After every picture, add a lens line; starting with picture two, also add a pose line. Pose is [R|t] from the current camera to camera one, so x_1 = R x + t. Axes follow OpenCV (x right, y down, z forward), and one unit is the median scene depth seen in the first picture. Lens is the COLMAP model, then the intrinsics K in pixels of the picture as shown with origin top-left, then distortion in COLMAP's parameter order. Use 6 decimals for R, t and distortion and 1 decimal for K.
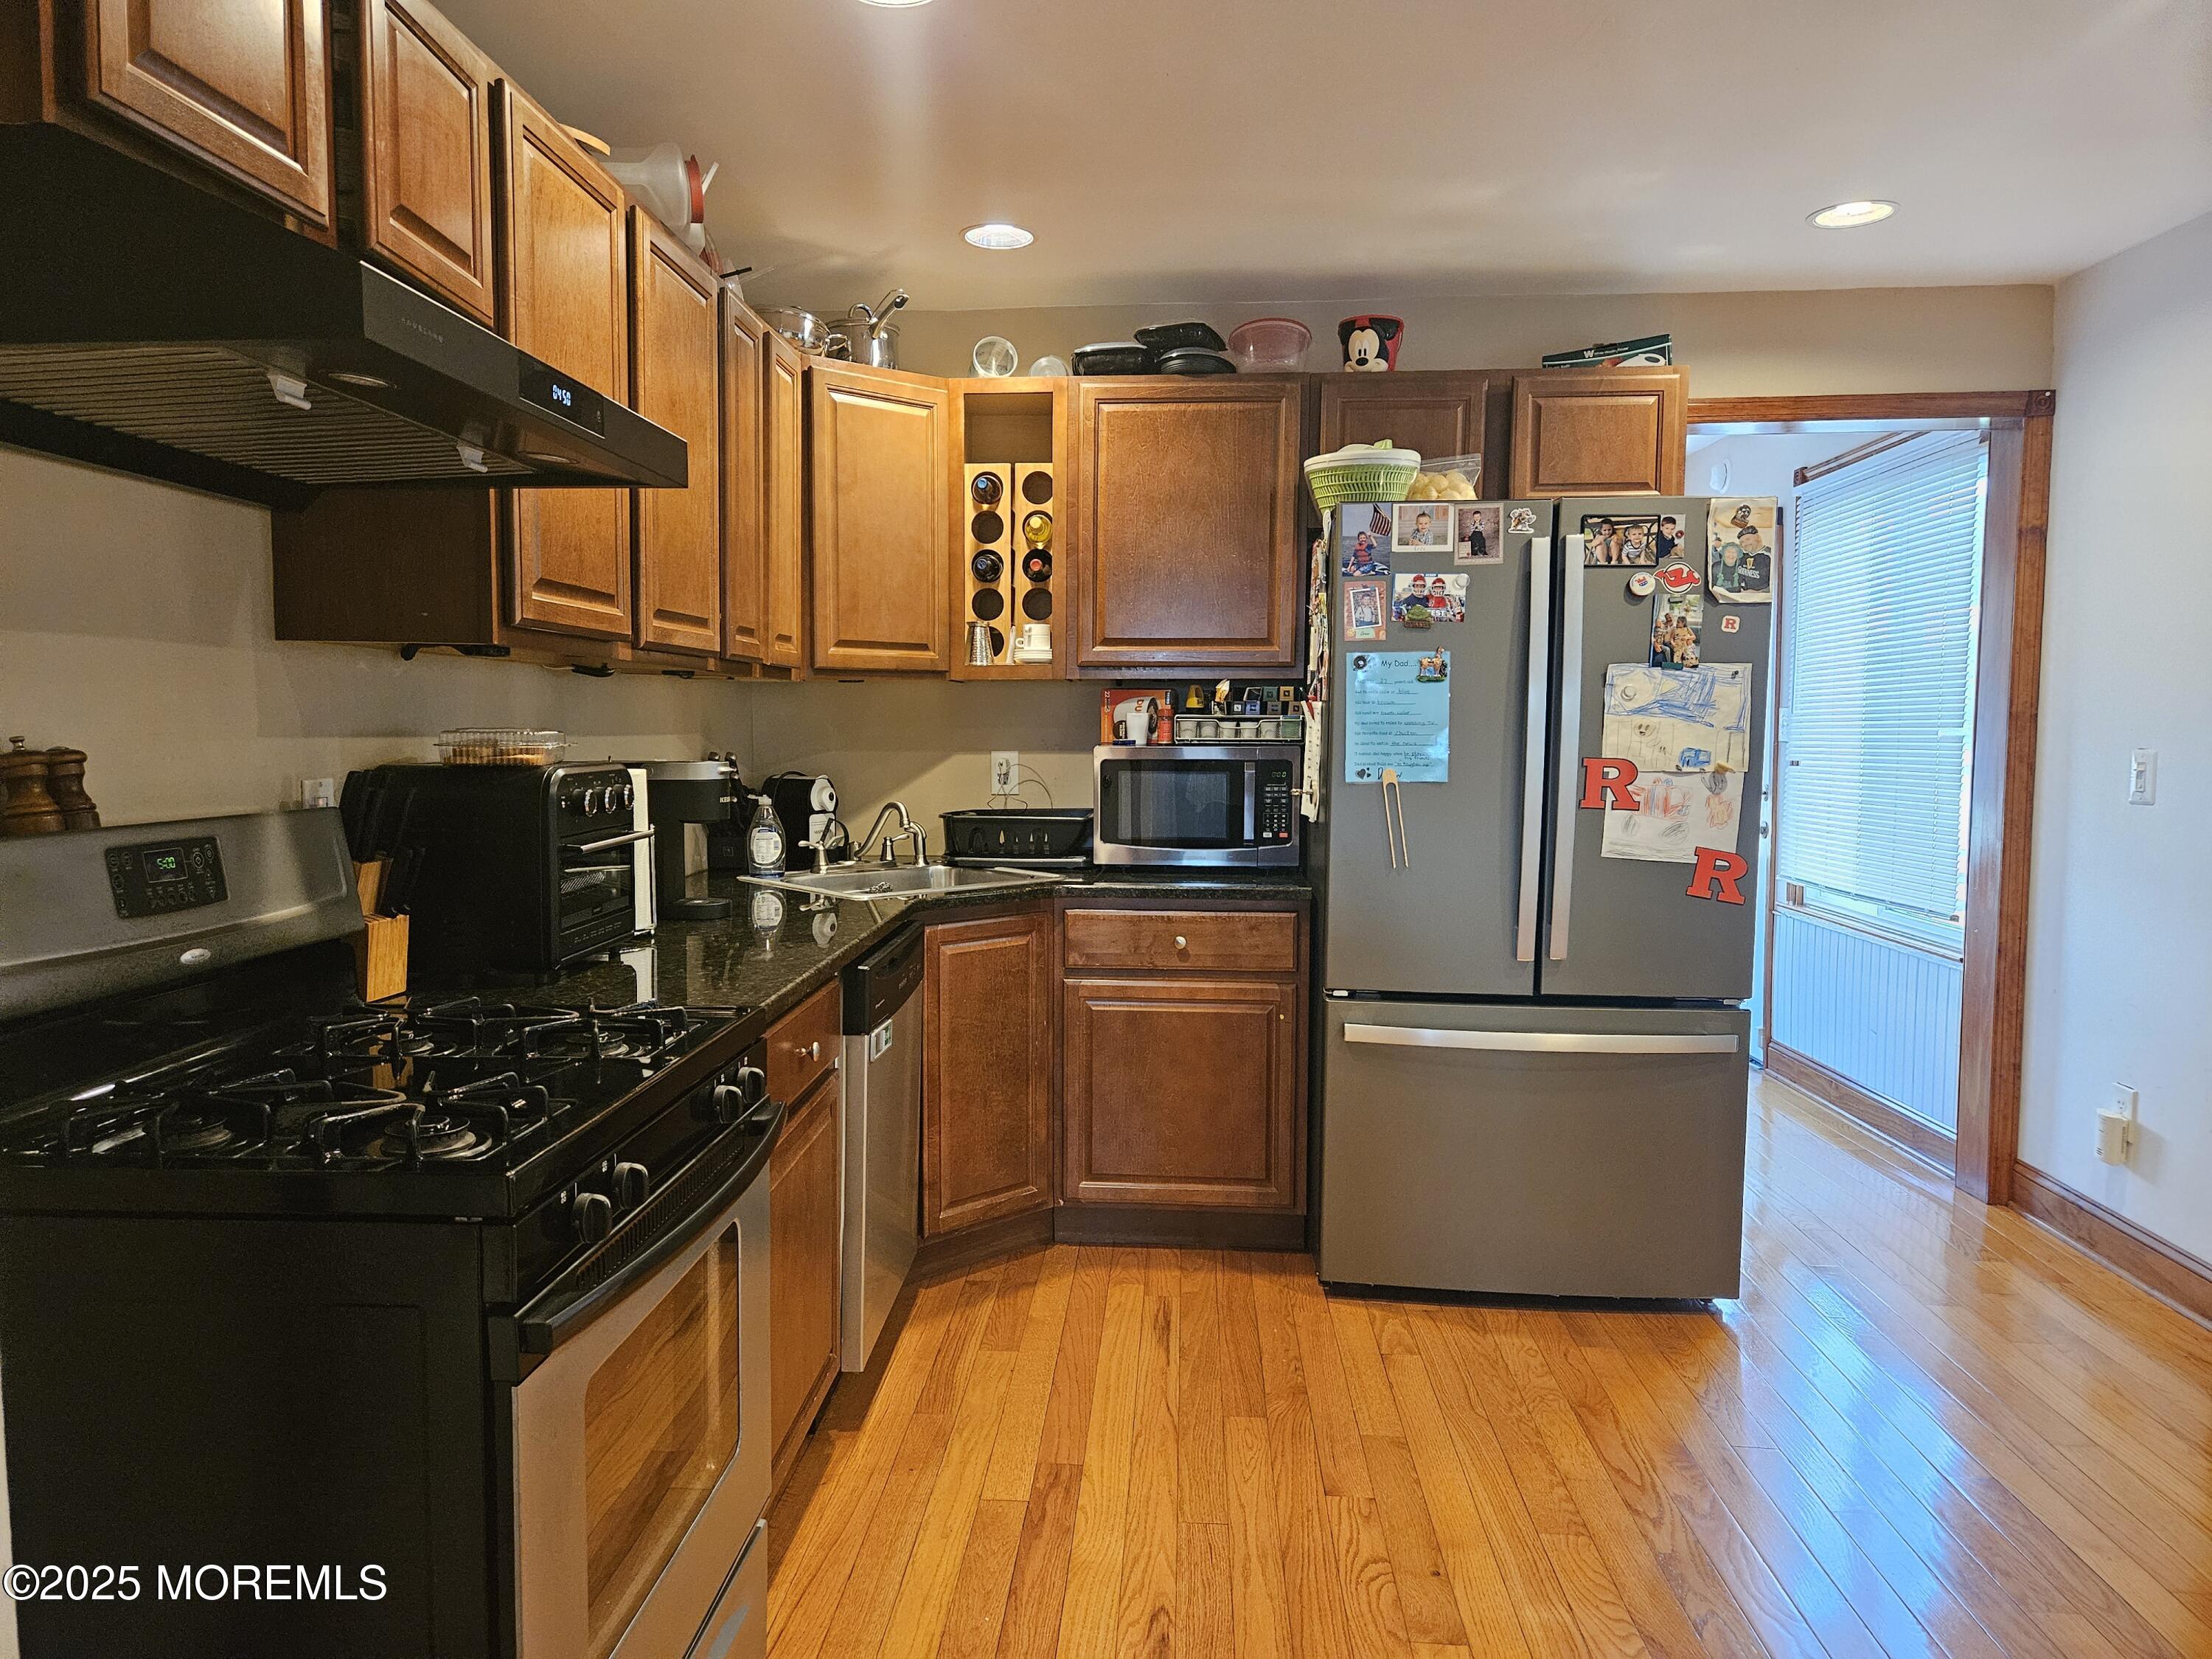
lens RADIAL K [[1481.7, 0, 1091.5], [0, 1481.7, 826.0], [0, 0, 1]] dist [0.071155, -0.064251]
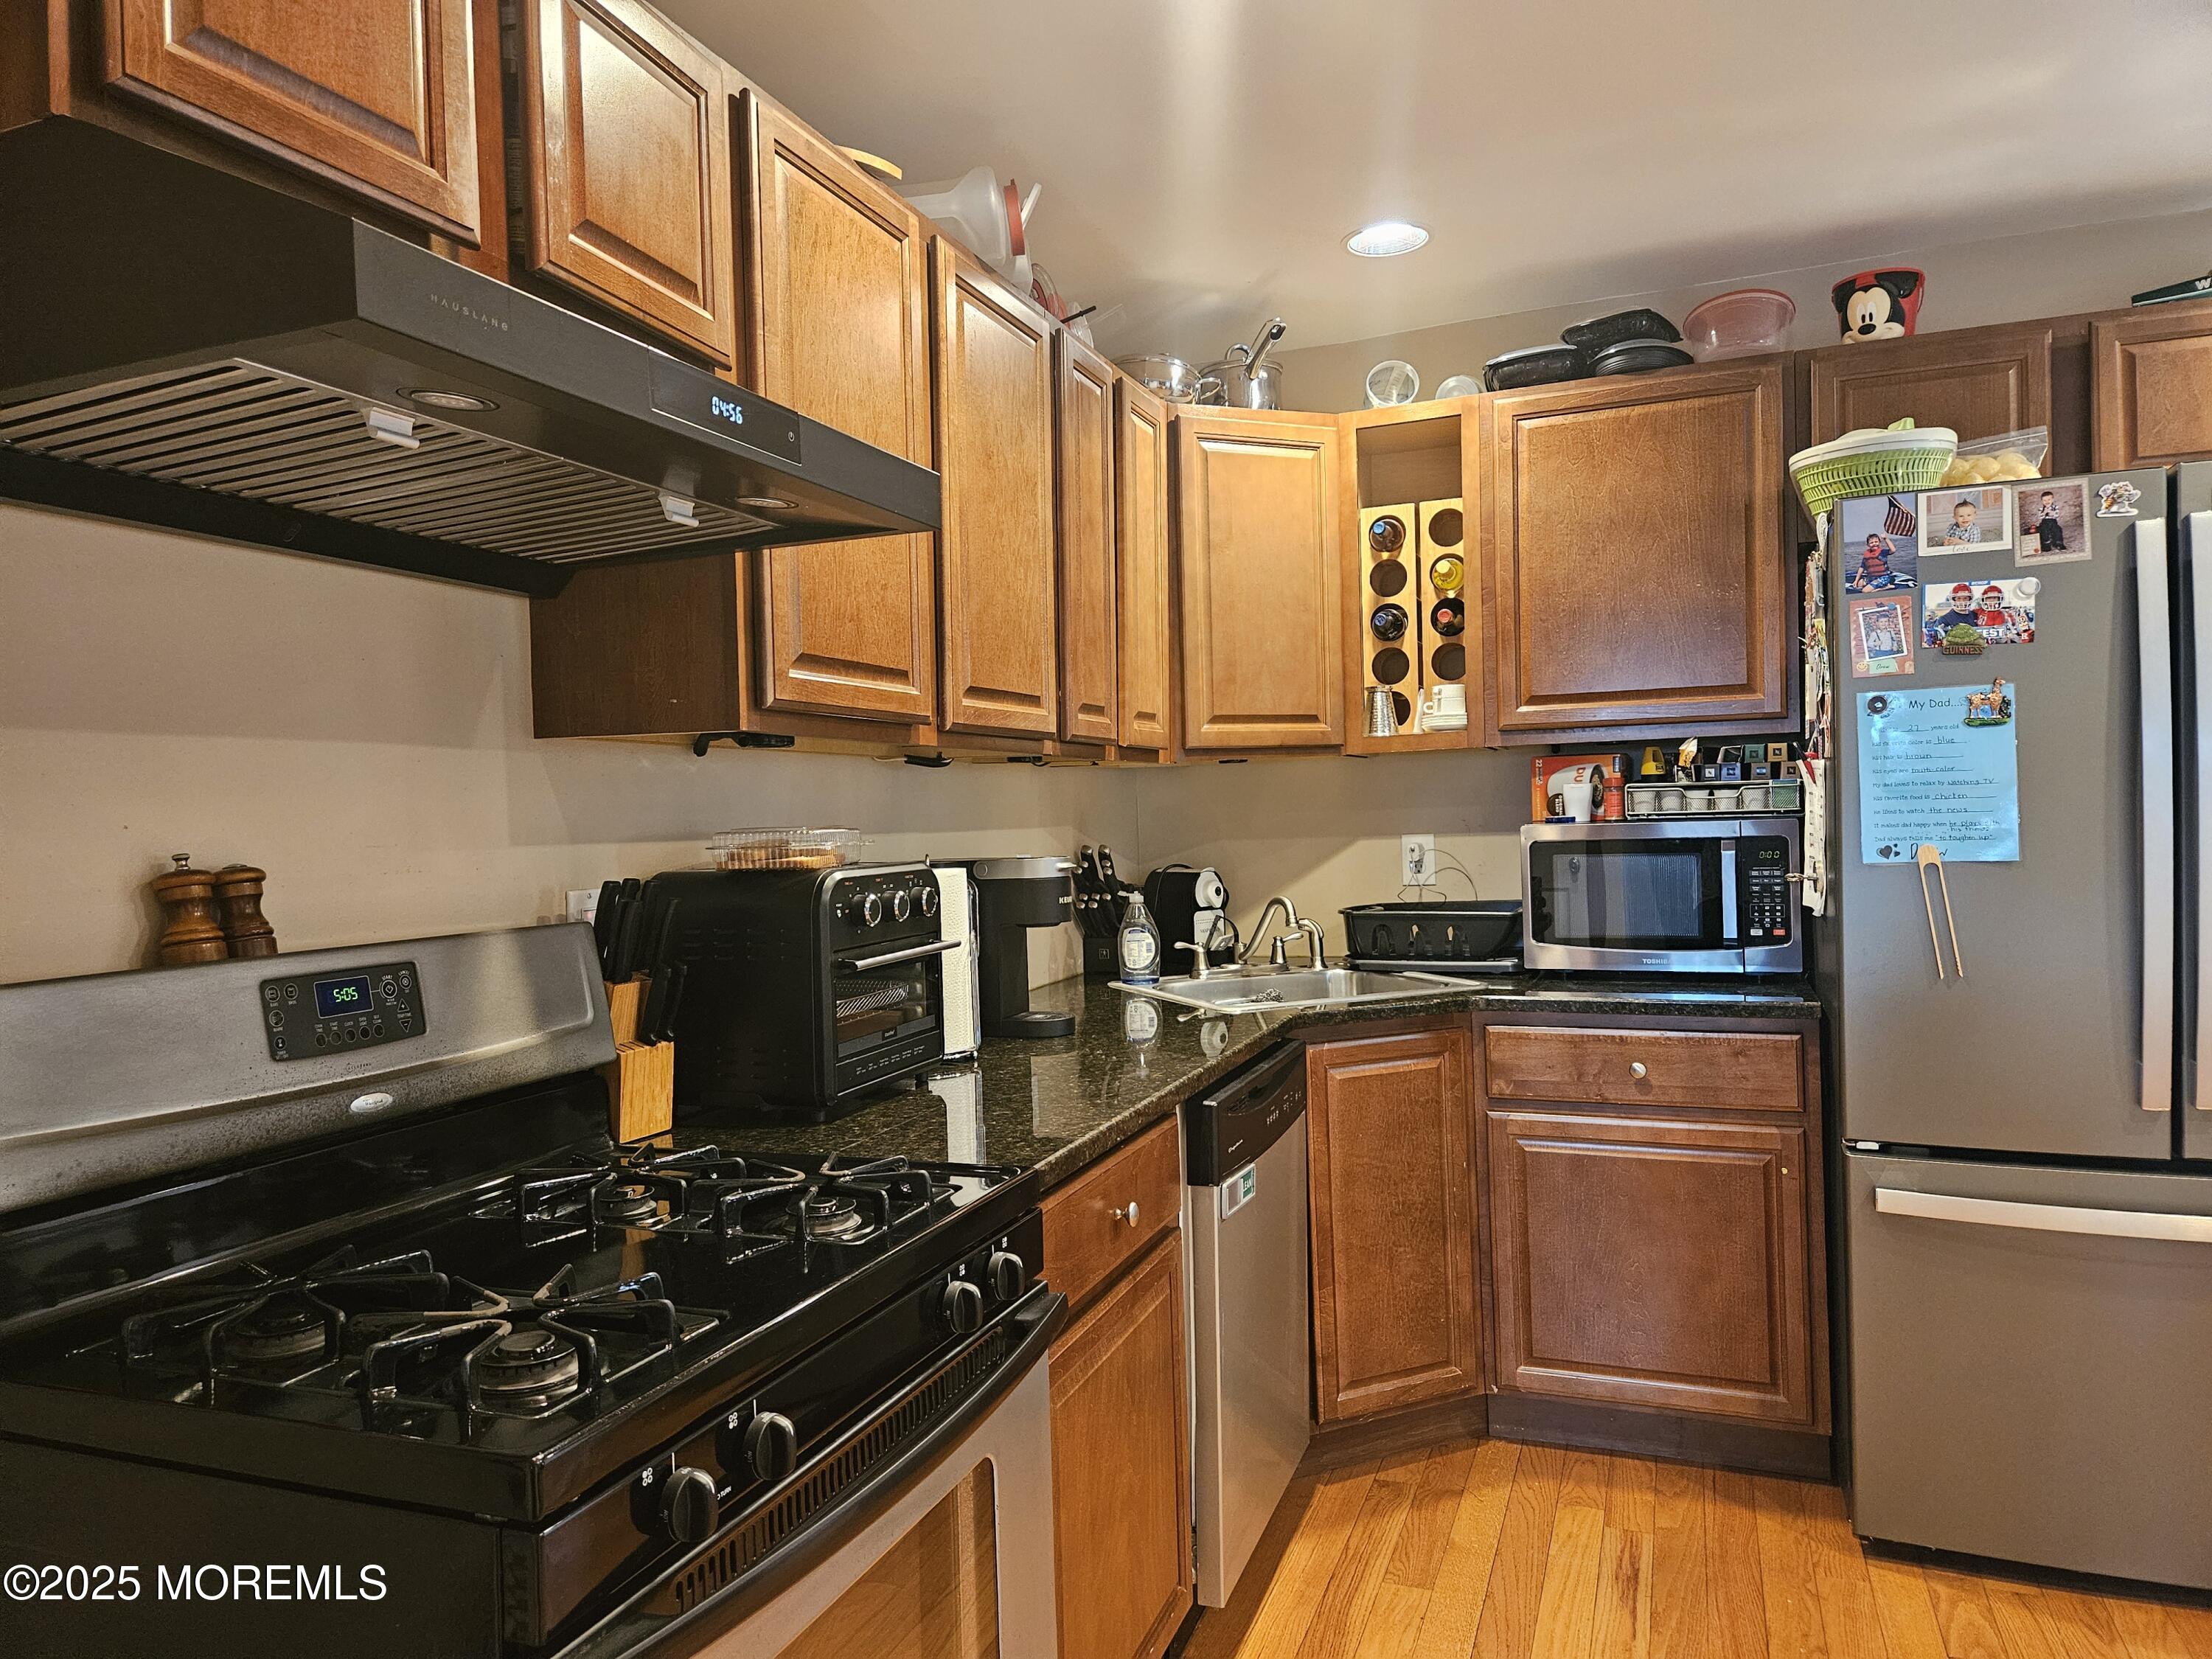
lens RADIAL K [[1481.7, 0, 1094.0], [0, 1481.7, 832.2], [0, 0, 1]] dist [0.071155, -0.064251]
pose [[0.951217, -0.029057, -0.307152, 0.034953], [0.012382, 0.998349, -0.056097, -0.007514], [0.308275, 0.049557, 0.950006, 0.154878]]
